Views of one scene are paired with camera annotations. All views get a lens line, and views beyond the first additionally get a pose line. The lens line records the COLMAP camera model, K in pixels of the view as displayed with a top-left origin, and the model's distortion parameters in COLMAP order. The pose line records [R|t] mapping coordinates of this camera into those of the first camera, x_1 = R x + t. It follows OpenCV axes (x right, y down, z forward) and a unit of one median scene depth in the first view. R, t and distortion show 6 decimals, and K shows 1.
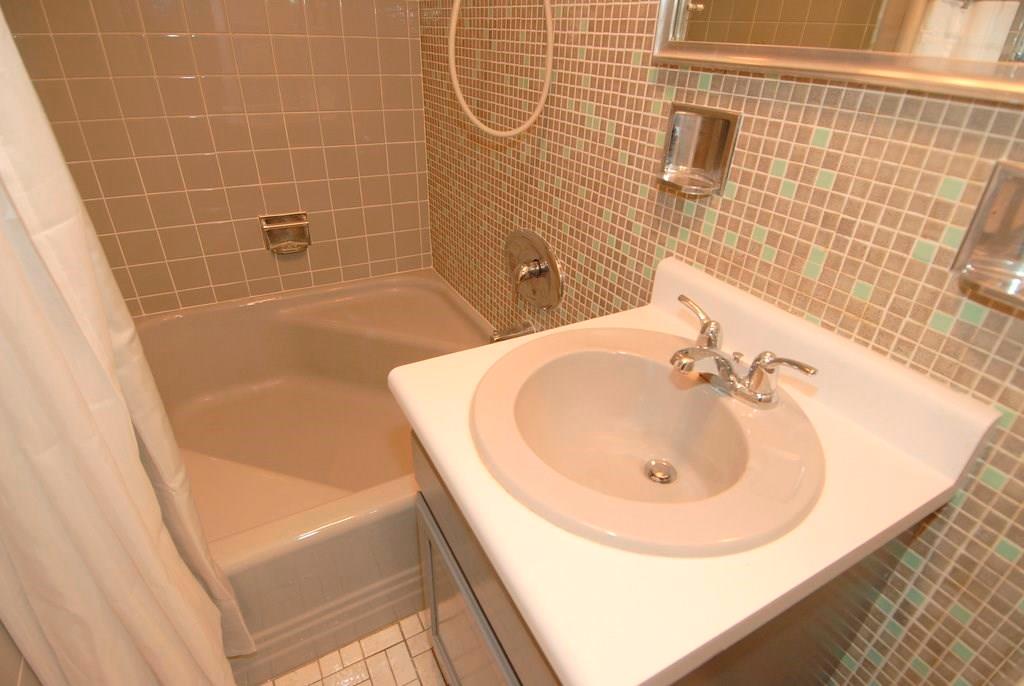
lens RADIAL K [[539.4, 0, 509.6], [0, 539.4, 345.0], [0, 0, 1]] dist [0.074503, -0.066191]
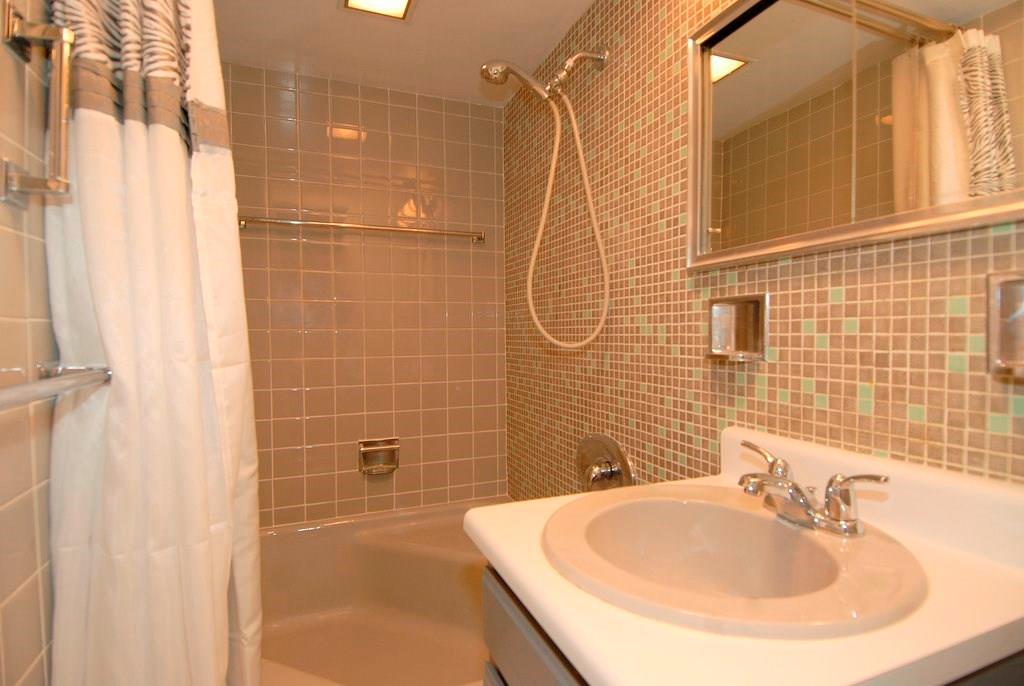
lens RADIAL K [[539.4, 0, 509.6], [0, 539.4, 345.0], [0, 0, 1]] dist [0.074503, -0.066191]
pose [[0.990761, -0.036722, -0.130550, 0.011288], [-0.031448, 0.874192, -0.484561, 0.230539], [0.131919, 0.484189, 0.864961, -0.050647]]
